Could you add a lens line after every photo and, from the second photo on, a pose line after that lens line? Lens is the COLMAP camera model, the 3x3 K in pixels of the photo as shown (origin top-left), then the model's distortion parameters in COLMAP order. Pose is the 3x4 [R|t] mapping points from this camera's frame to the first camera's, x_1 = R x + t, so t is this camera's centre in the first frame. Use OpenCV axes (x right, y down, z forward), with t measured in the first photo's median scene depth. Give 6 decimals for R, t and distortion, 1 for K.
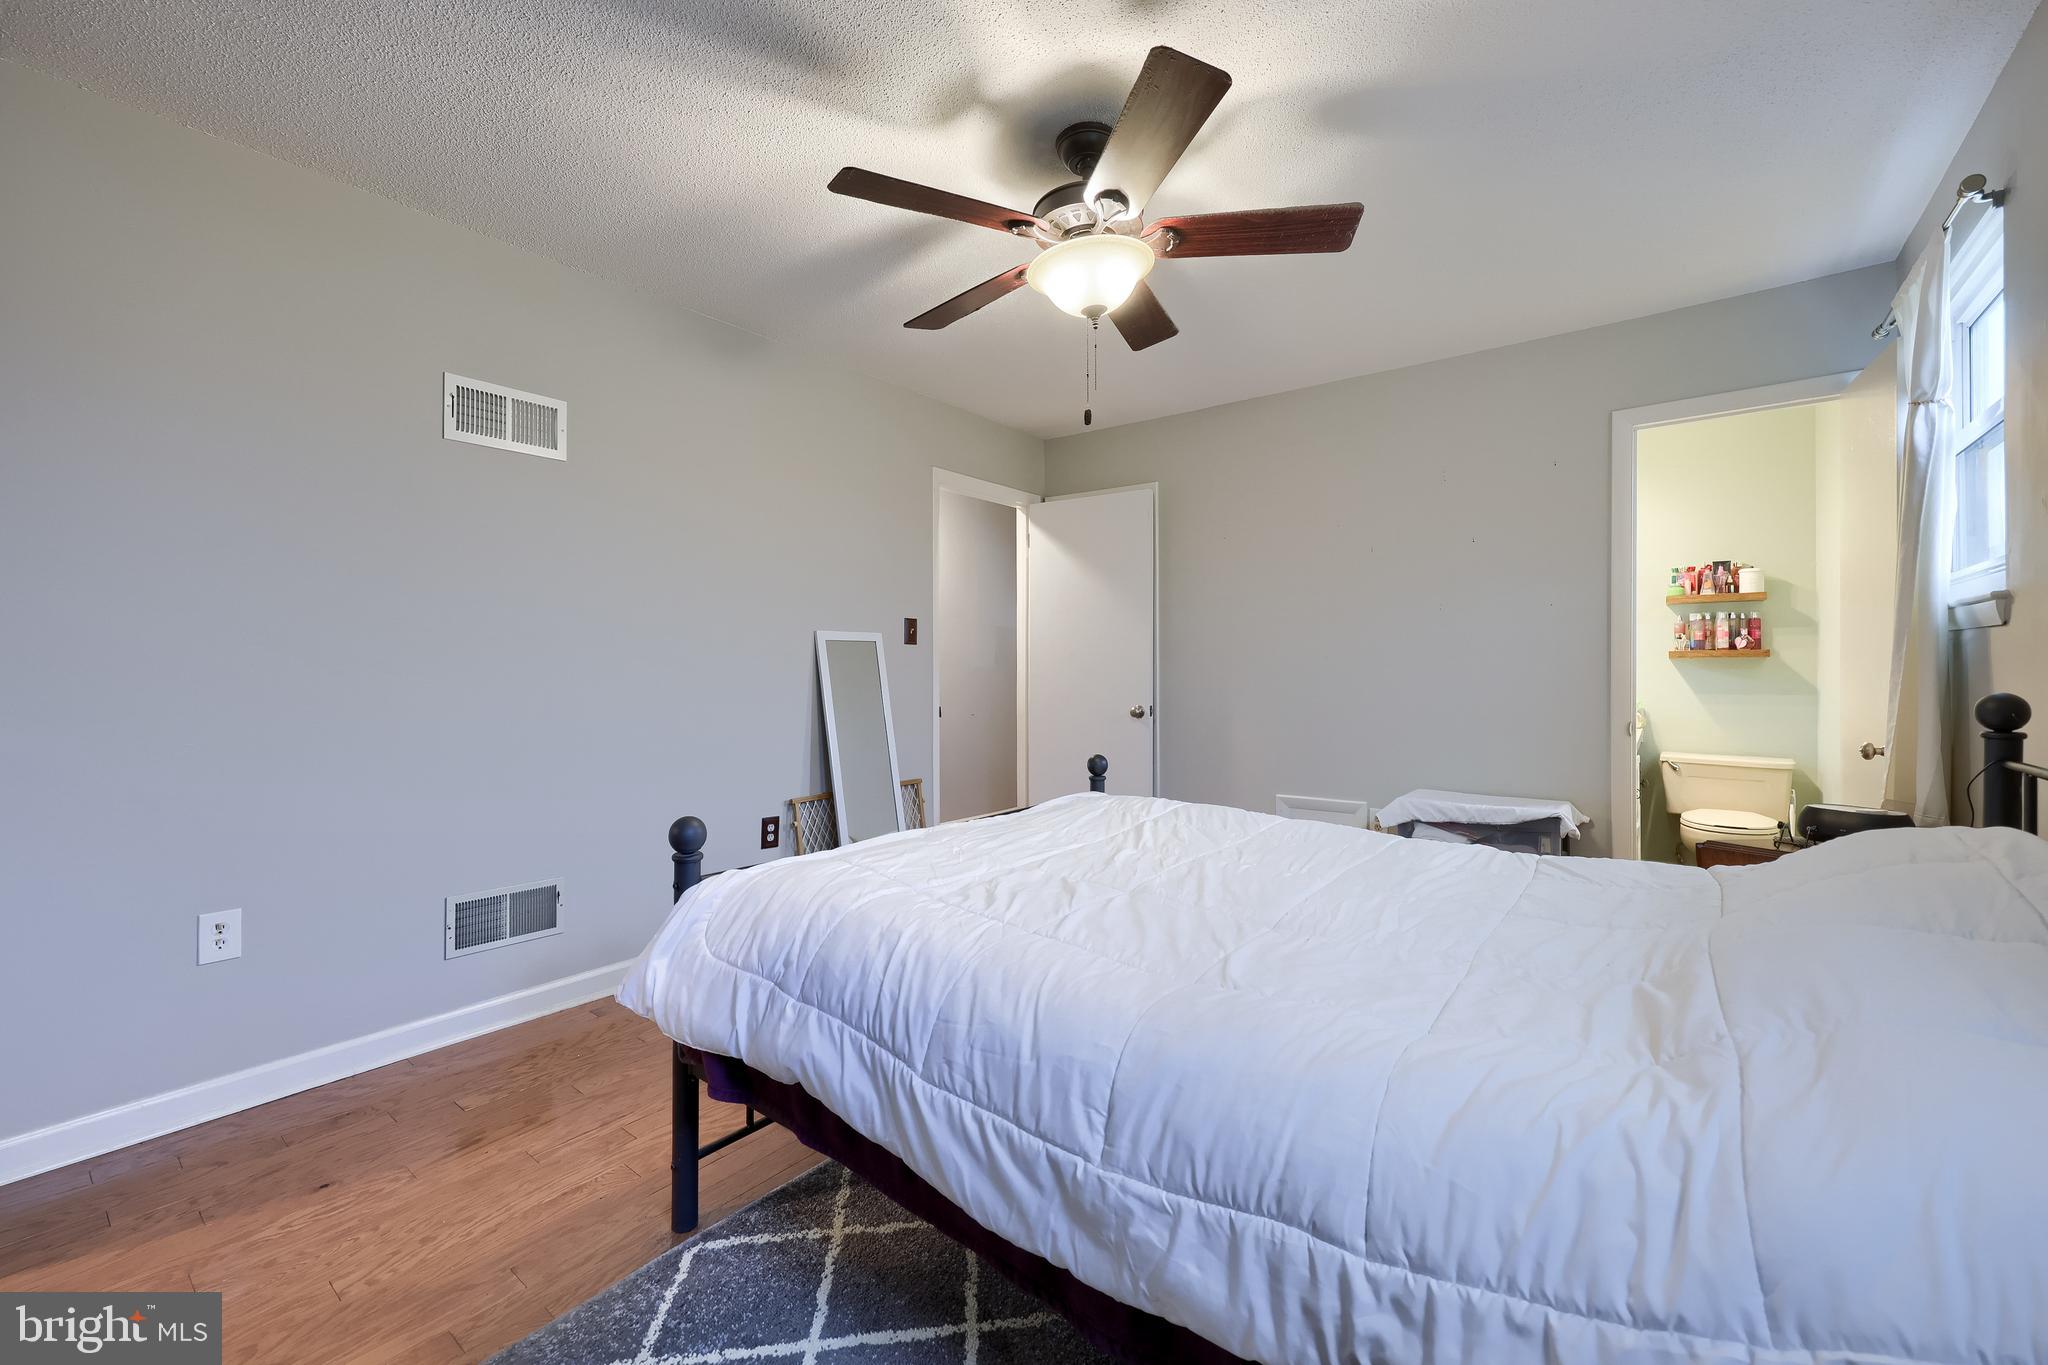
lens RADIAL K [[830.3, 0, 1025.3], [0, 830.3, 671.2], [0, 0, 1]] dist [0.003476, 0.000189]
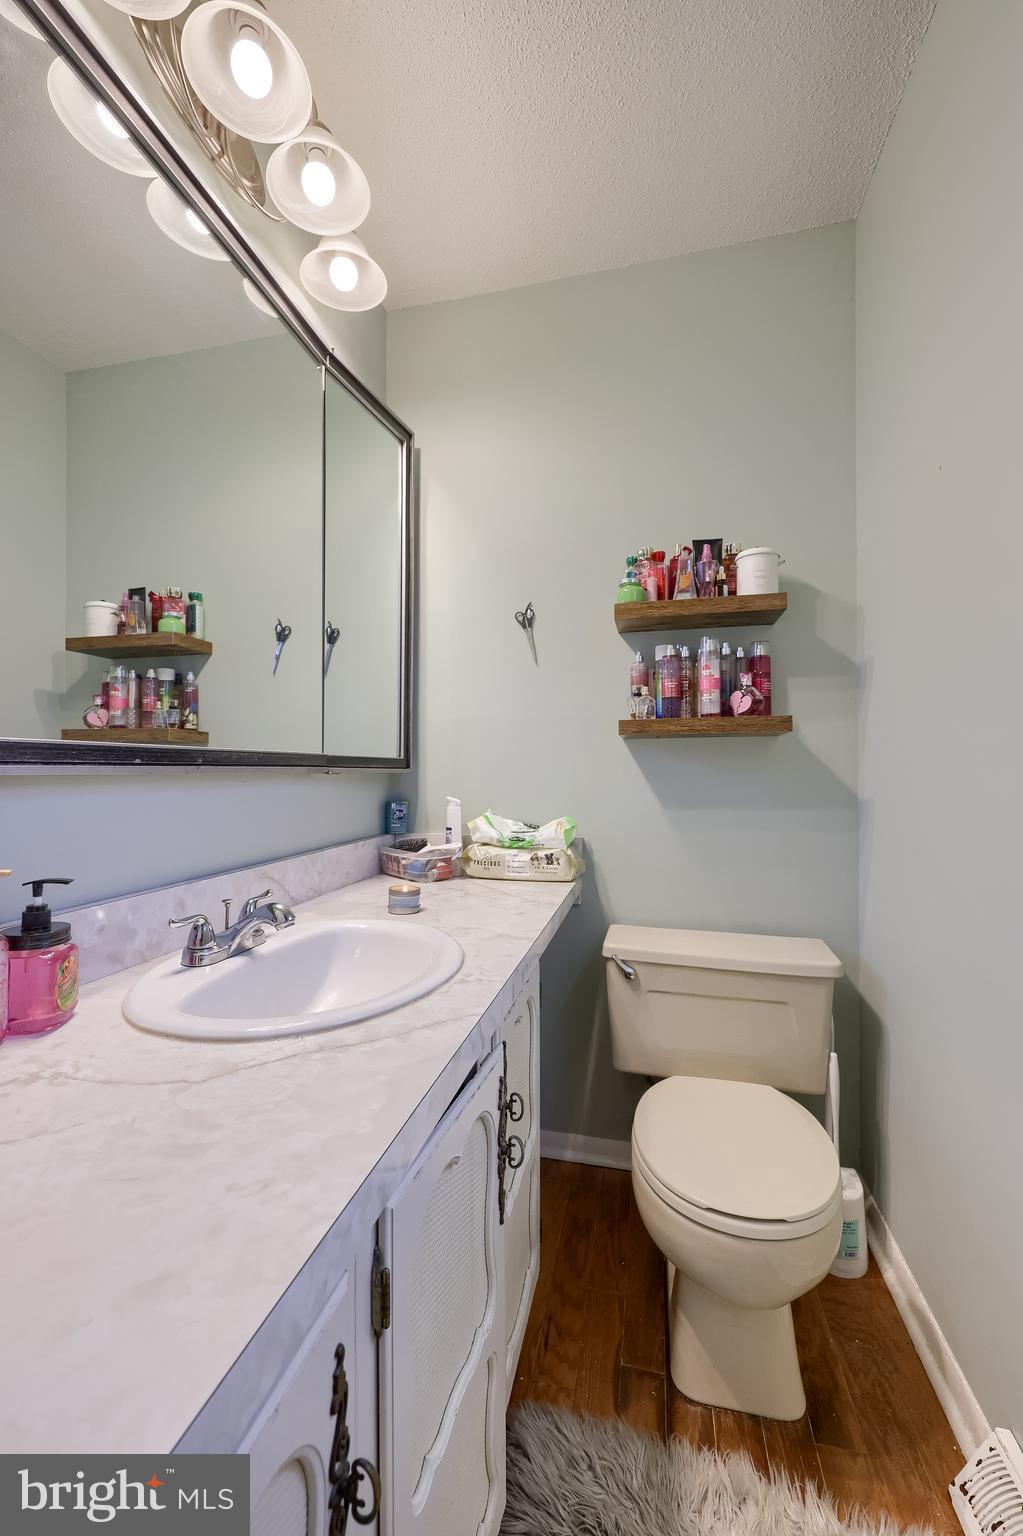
lens RADIAL K [[622.7, 0, 509.7], [0, 622.7, 768.1], [0, 0, 1]] dist [0.003476, 0.000189]
pose [[0.913123, -0.002331, 0.407679, 0.581268], [0.001853, 0.999997, 0.001567, 0.002405], [-0.407681, -0.000675, 0.913124, 0.713439]]
